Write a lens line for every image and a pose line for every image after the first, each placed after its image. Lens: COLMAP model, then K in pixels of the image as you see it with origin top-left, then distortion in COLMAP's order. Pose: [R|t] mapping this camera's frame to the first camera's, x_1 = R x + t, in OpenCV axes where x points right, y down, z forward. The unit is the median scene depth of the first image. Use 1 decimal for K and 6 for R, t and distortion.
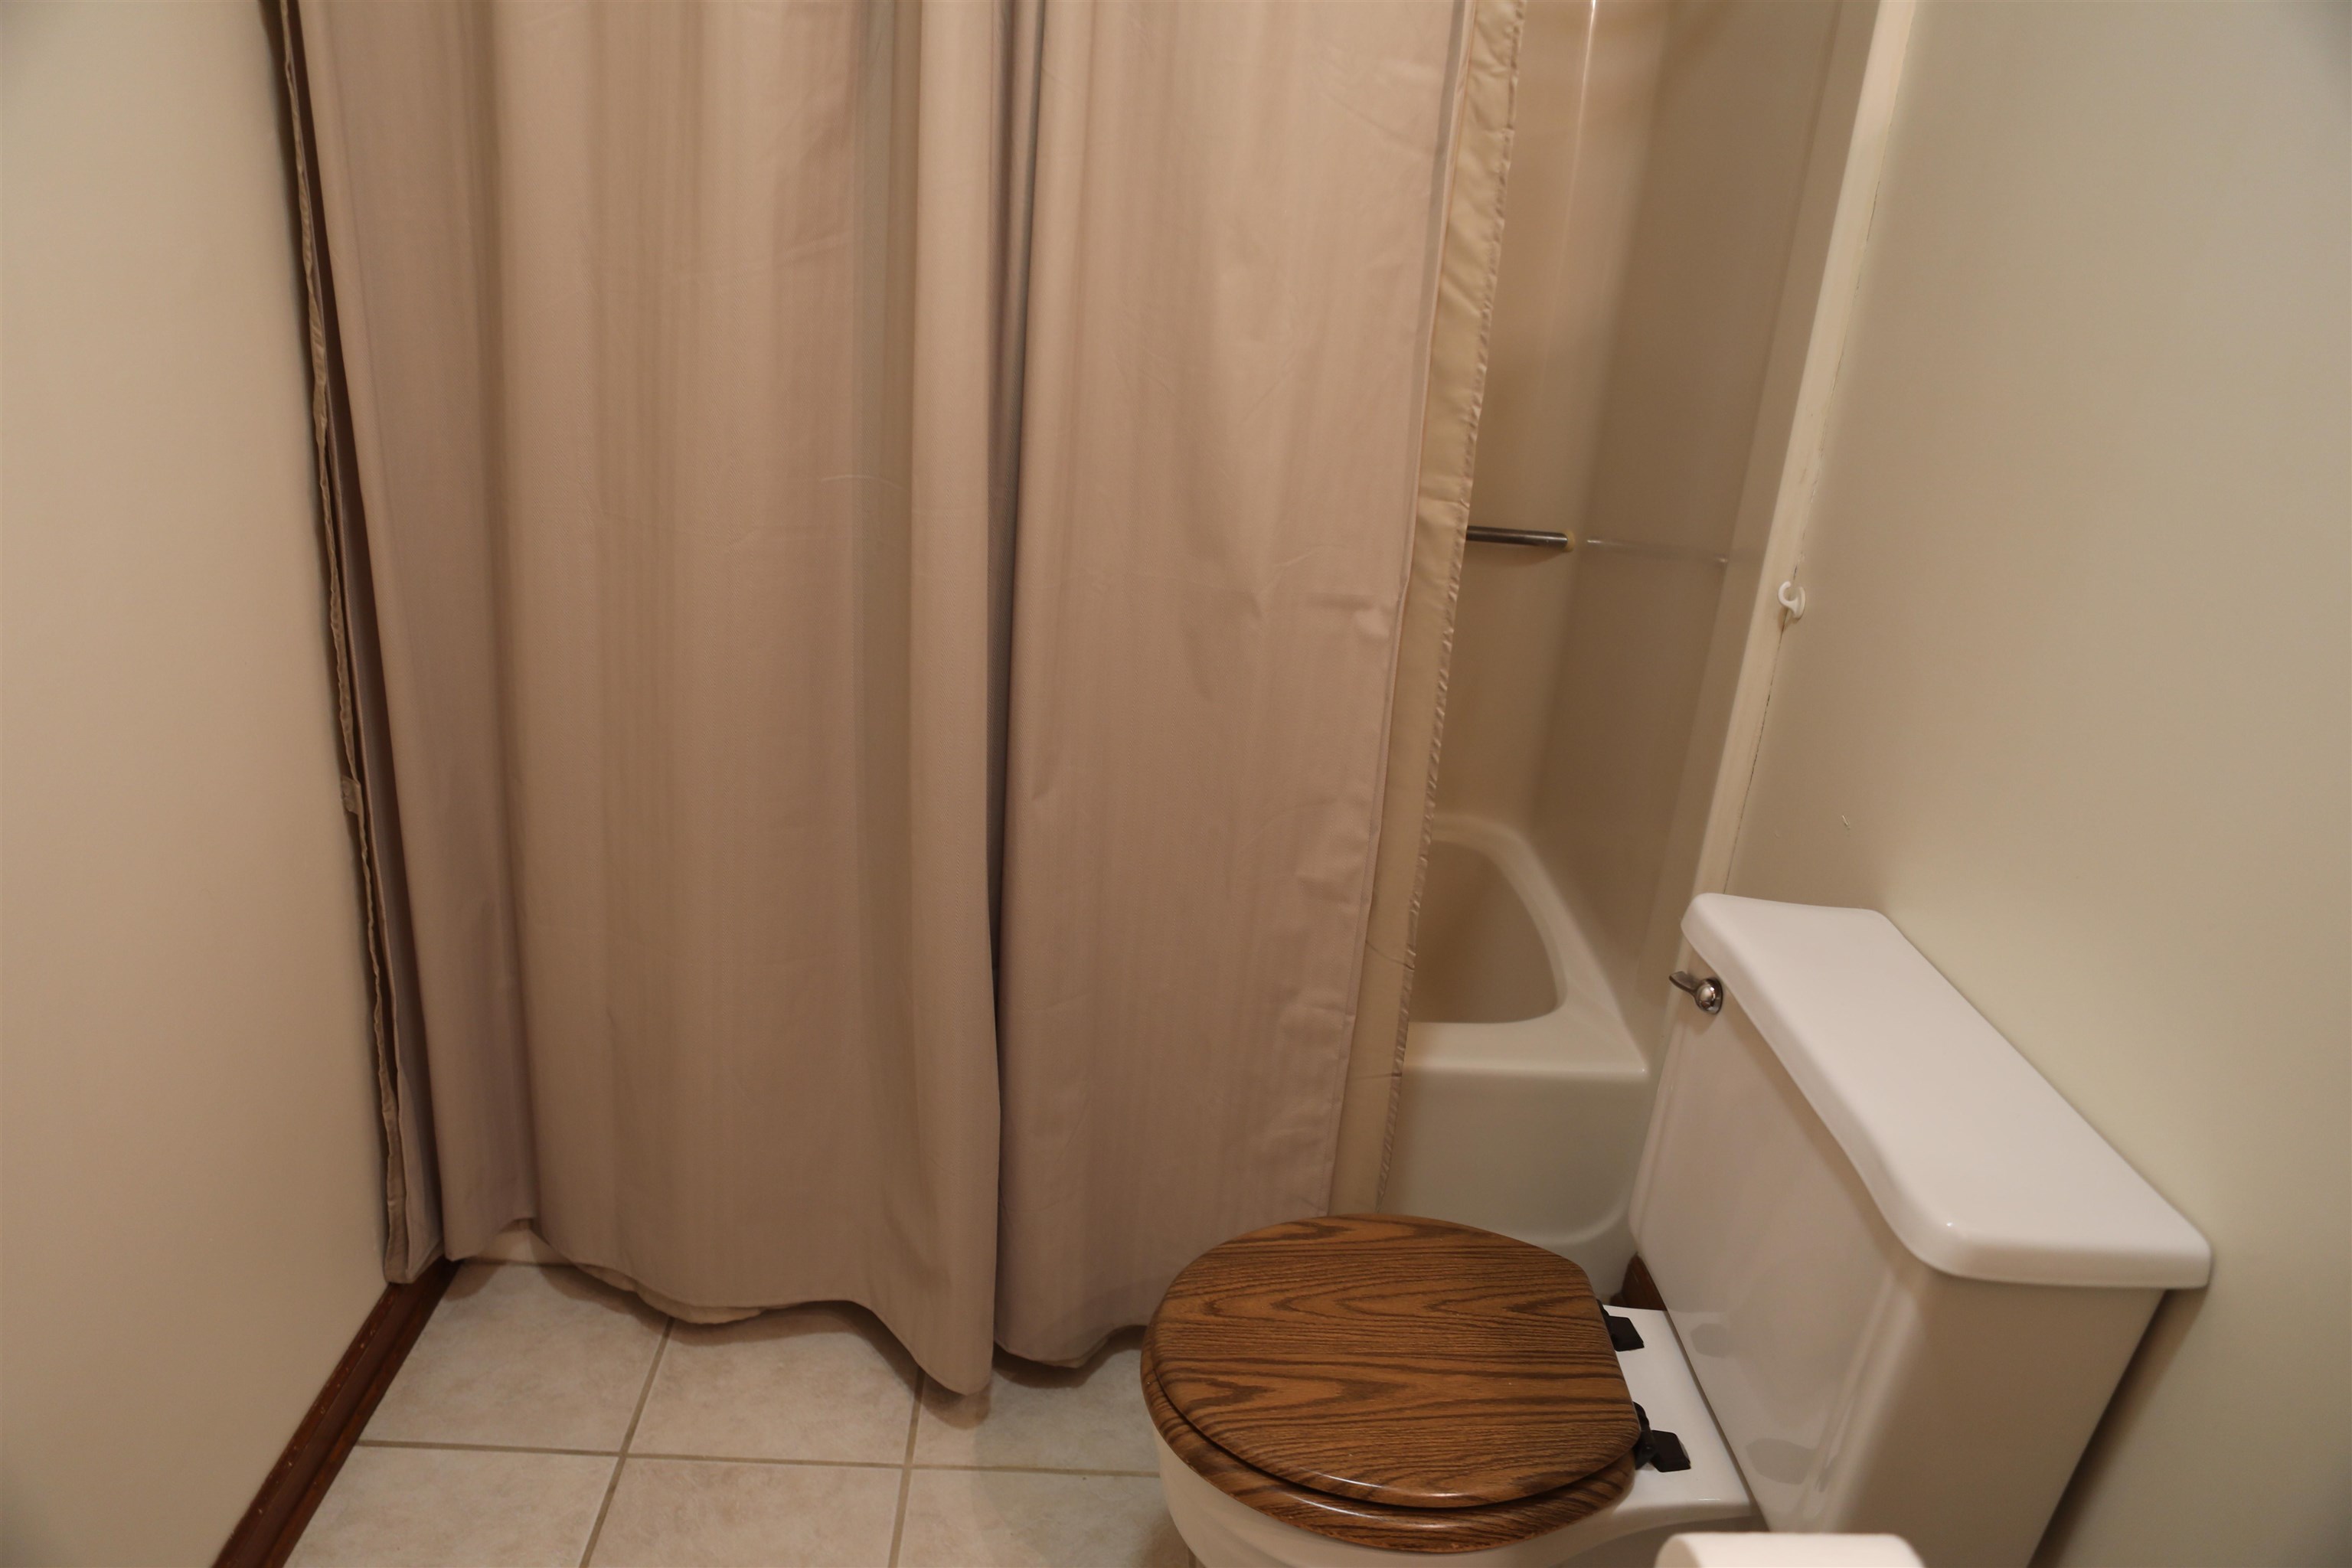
lens RADIAL K [[1603.1, 0, 1179.7], [0, 1603.1, 792.1], [0, 0, 1]] dist [-0.109364, 0.076688]
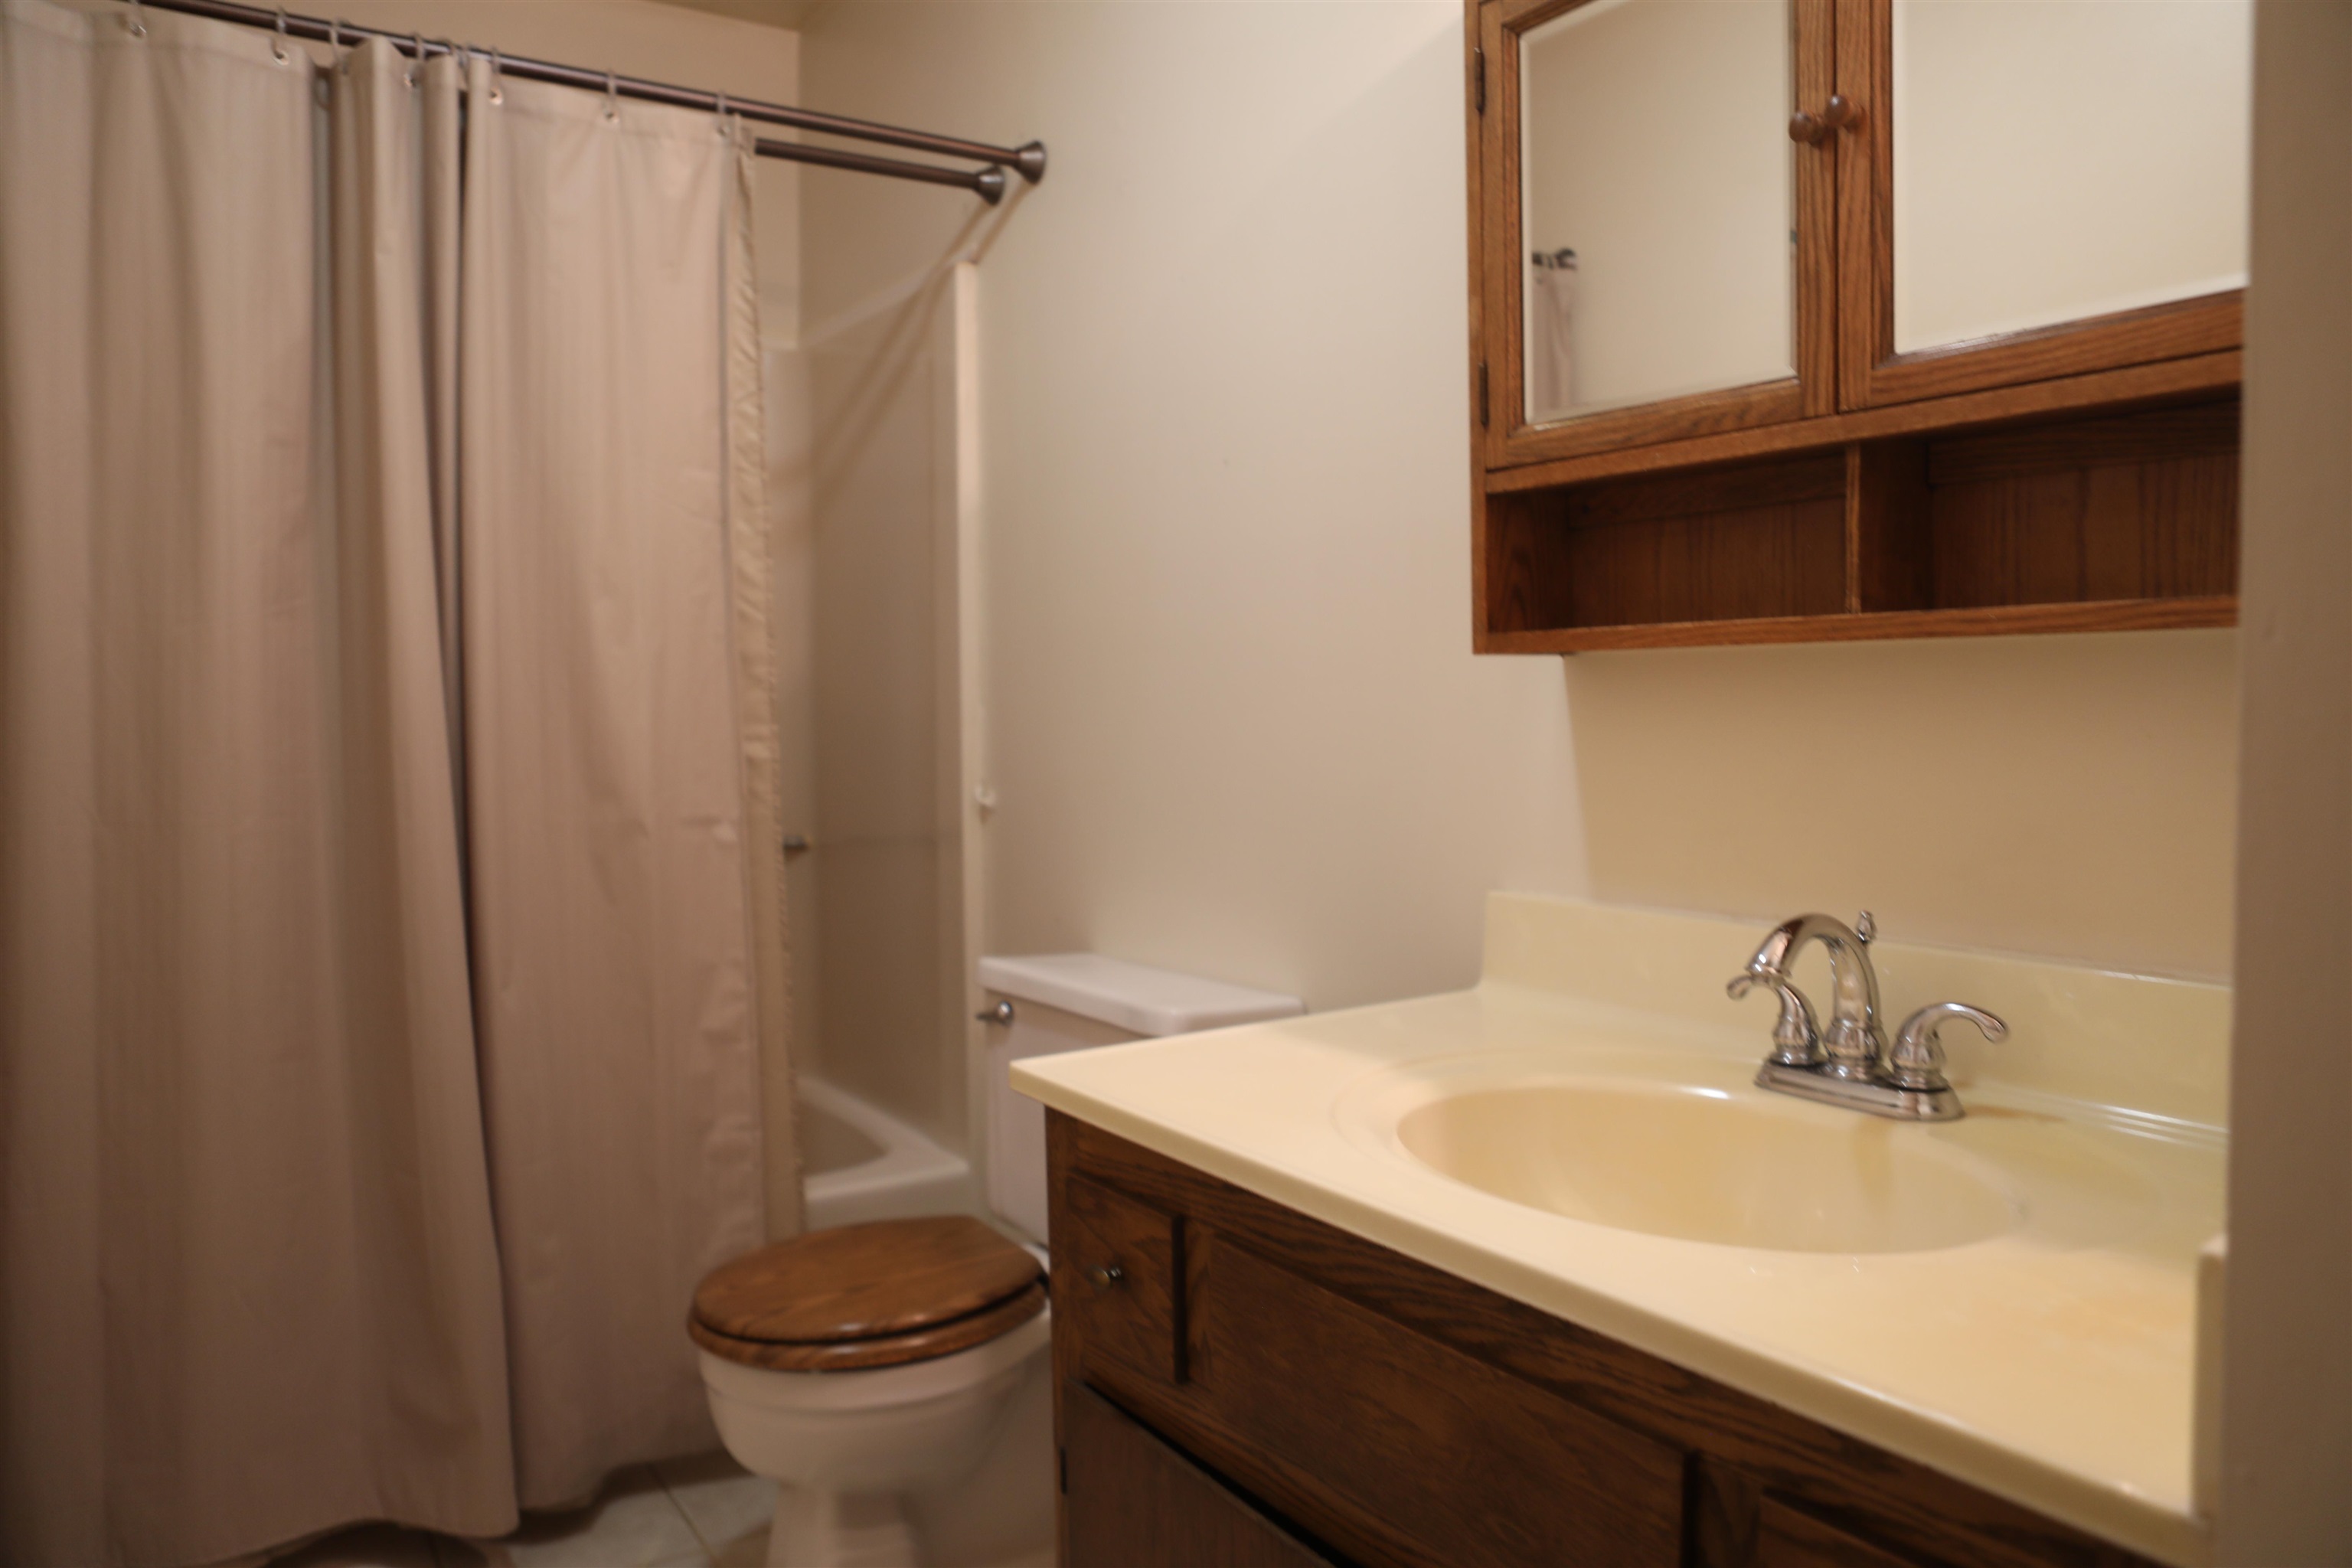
lens RADIAL K [[1603.1, 0, 1179.7], [0, 1603.1, 792.1], [0, 0, 1]] dist [-0.109364, 0.076688]
pose [[0.847775, -0.114547, 0.517838, -0.280728], [0.270814, 0.933007, -0.236978, 0.323586], [-0.456001, 0.341142, 0.822001, -0.396713]]
